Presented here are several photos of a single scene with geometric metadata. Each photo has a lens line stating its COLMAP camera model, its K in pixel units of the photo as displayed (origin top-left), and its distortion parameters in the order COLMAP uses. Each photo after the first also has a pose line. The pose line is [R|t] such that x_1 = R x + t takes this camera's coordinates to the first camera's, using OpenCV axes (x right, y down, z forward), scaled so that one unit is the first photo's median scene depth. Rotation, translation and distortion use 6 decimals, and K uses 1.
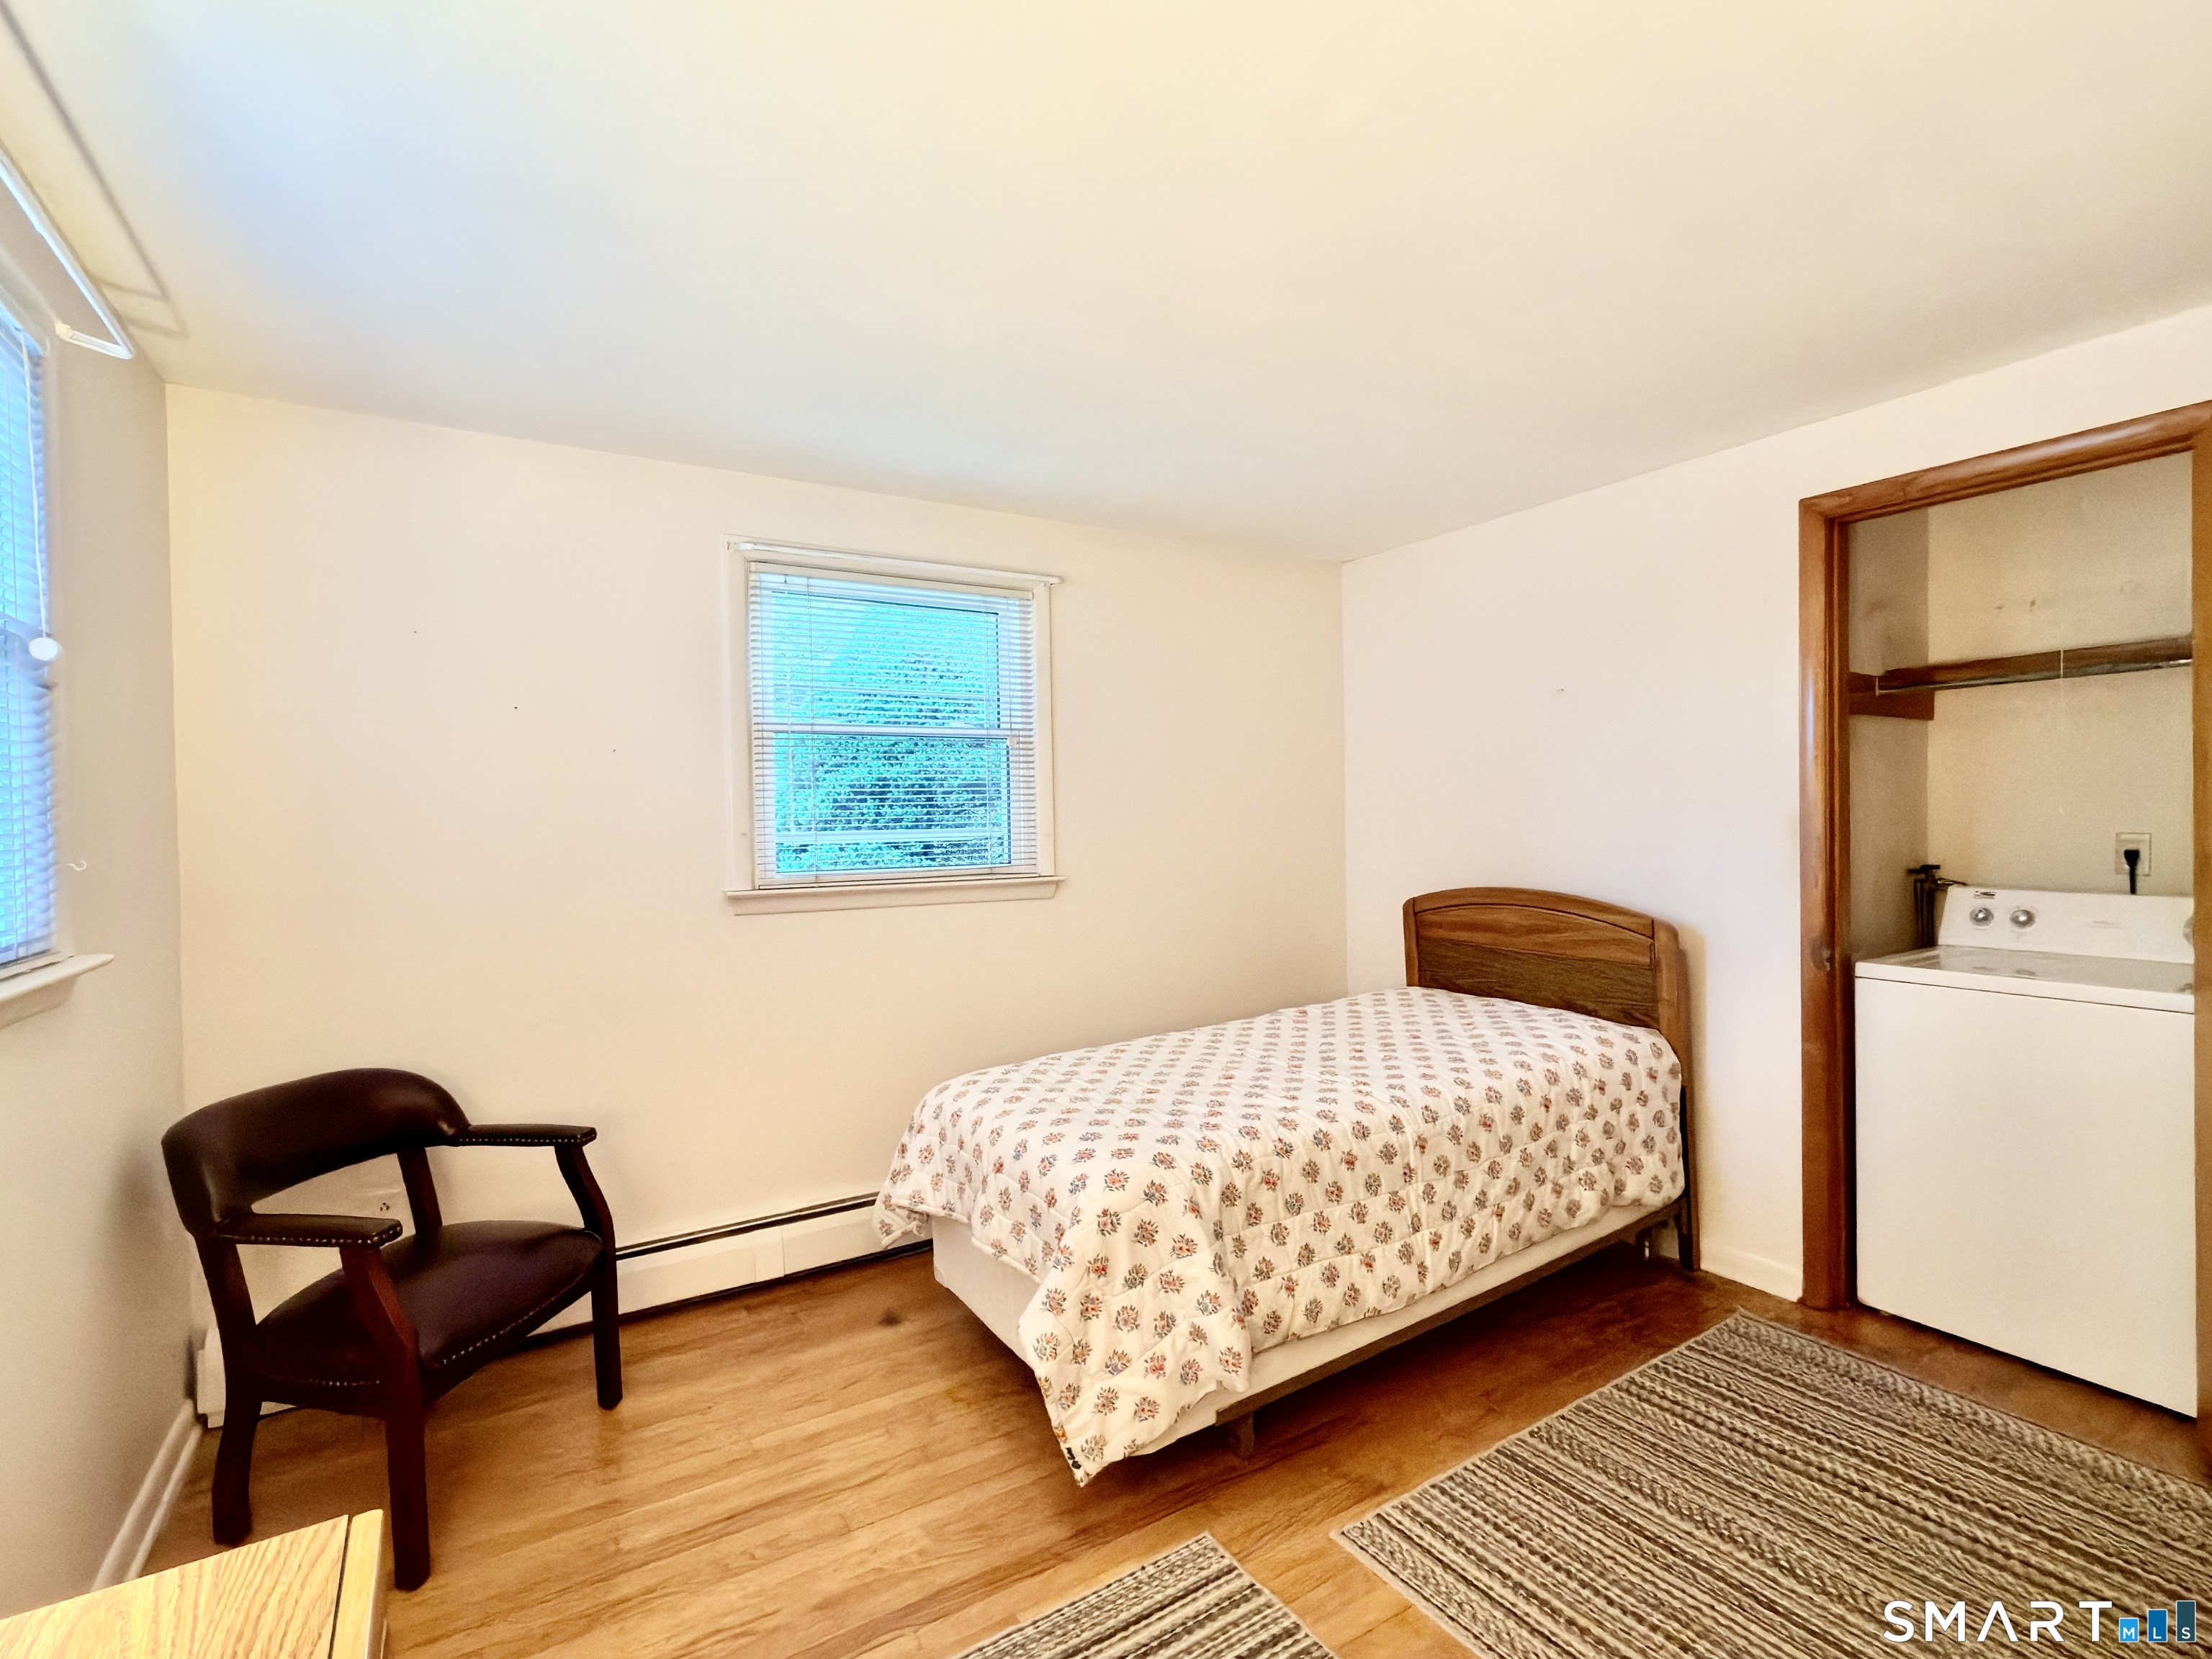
lens RADIAL K [[1042.5, 0, 1116.3], [0, 1042.5, 833.3], [0, 0, 1]] dist [0.006177, 0.000300]
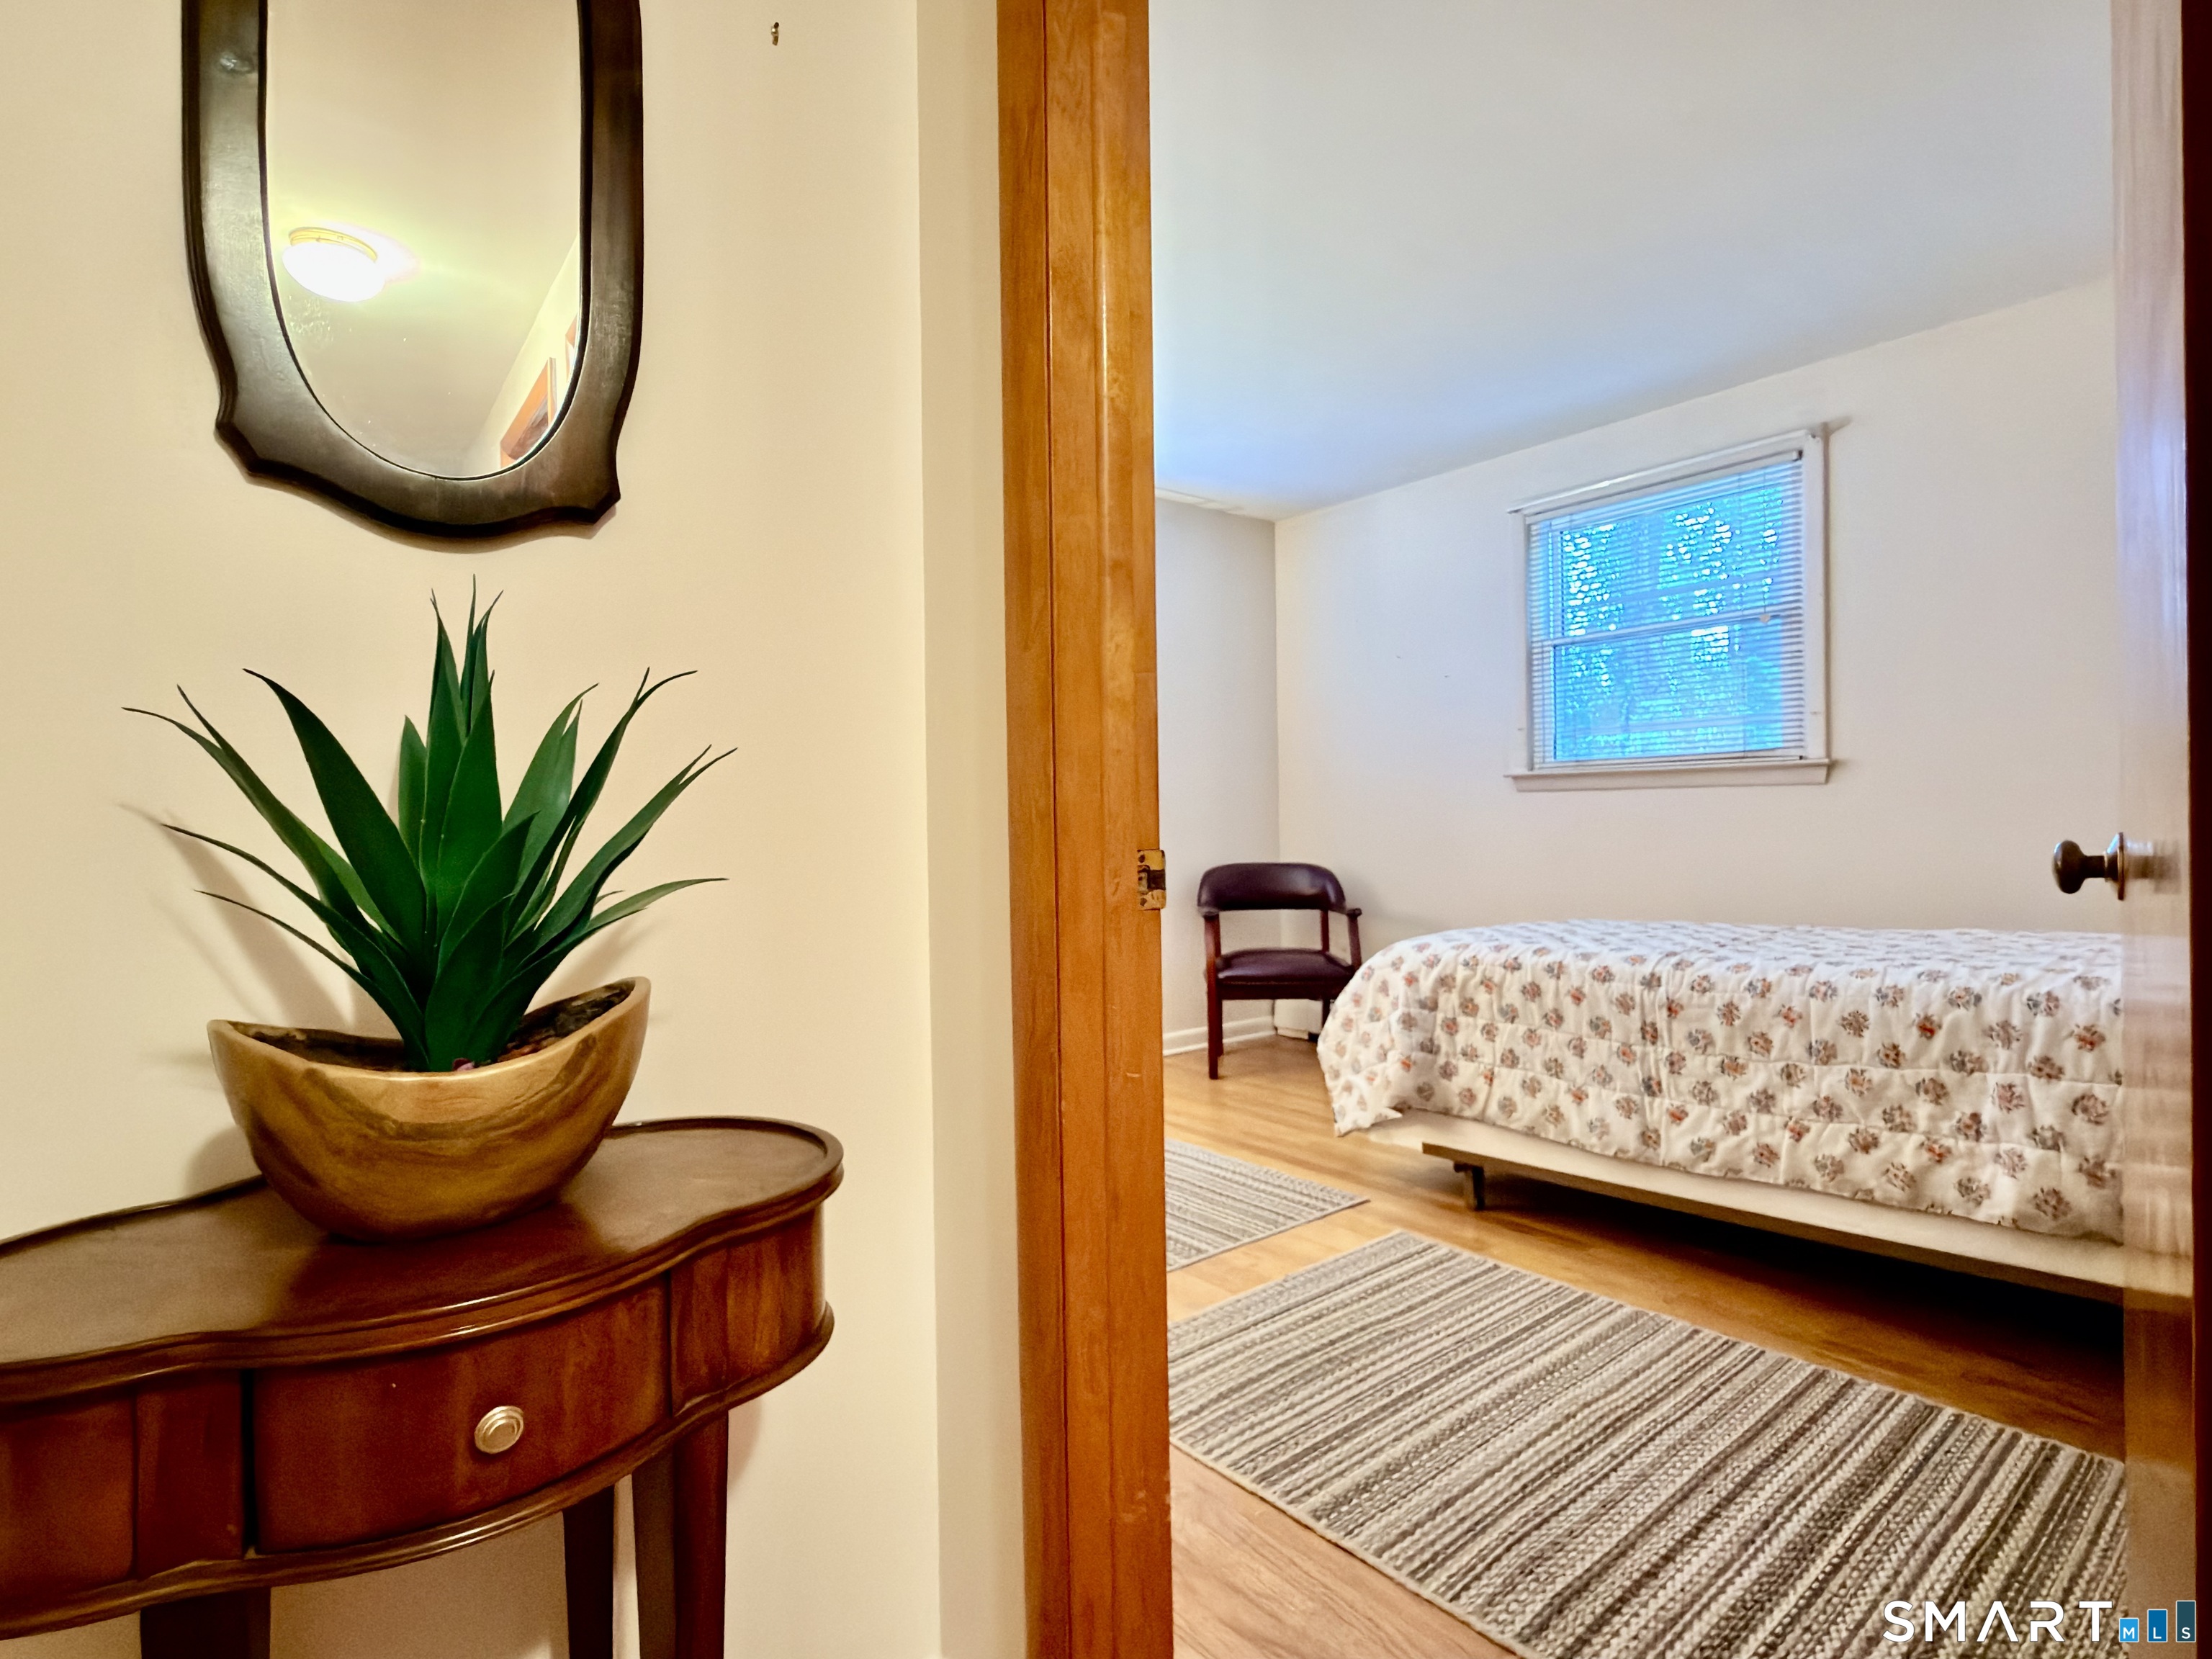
lens RADIAL K [[1128.5, 0, 1092.0], [0, 1128.5, 829.3], [0, 0, 1]] dist [-0.004143, -0.000324]
pose [[0.090508, 0.017139, -0.995748, 1.221103], [-0.002649, 0.999853, 0.016969, 0.123658], [0.995892, 0.001102, 0.090540, 0.396075]]
